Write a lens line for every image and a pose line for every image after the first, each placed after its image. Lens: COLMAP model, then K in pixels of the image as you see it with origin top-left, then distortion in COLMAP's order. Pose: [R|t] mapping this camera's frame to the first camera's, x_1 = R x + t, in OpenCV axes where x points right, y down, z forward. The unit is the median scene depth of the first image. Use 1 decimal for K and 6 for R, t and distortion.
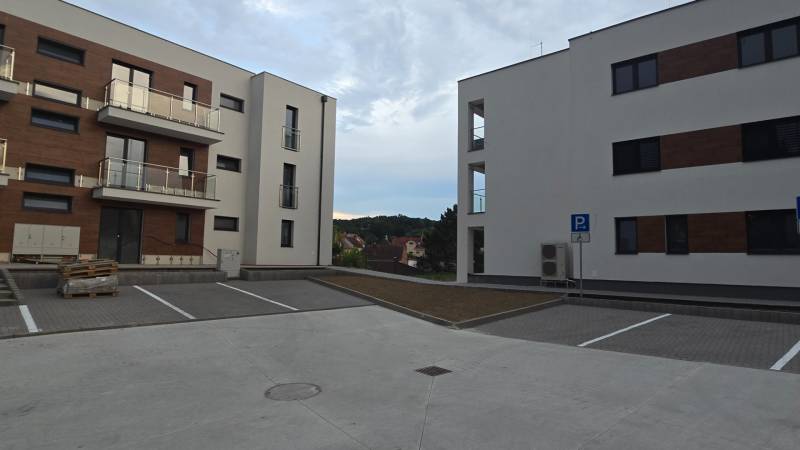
lens RADIAL K [[434.1, 0, 400.0], [0, 434.1, 225.0], [0, 0, 1]] dist [-0.000089, 0.000369]
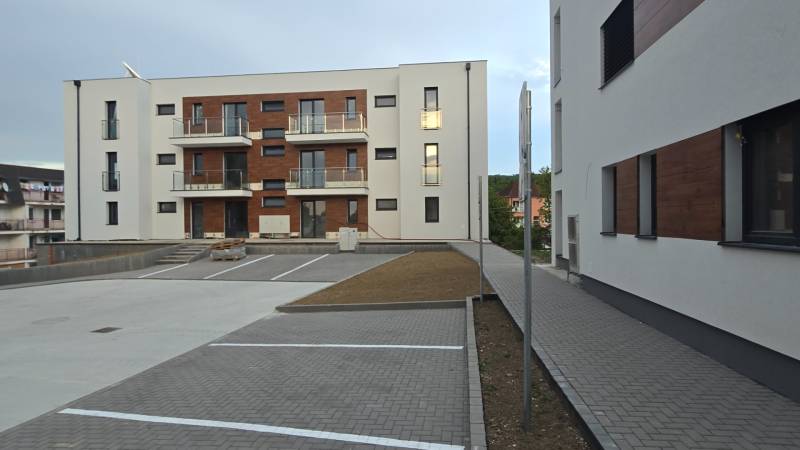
lens RADIAL K [[354.1, 0, 400.0], [0, 354.1, 225.0], [0, 0, 1]] dist [0.000423, 0.000110]
pose [[0.586666, -0.034687, -0.809086, 0.513545], [0.078303, 0.996831, 0.014041, 0.052831], [0.806034, -0.071591, 0.587523, 0.572226]]
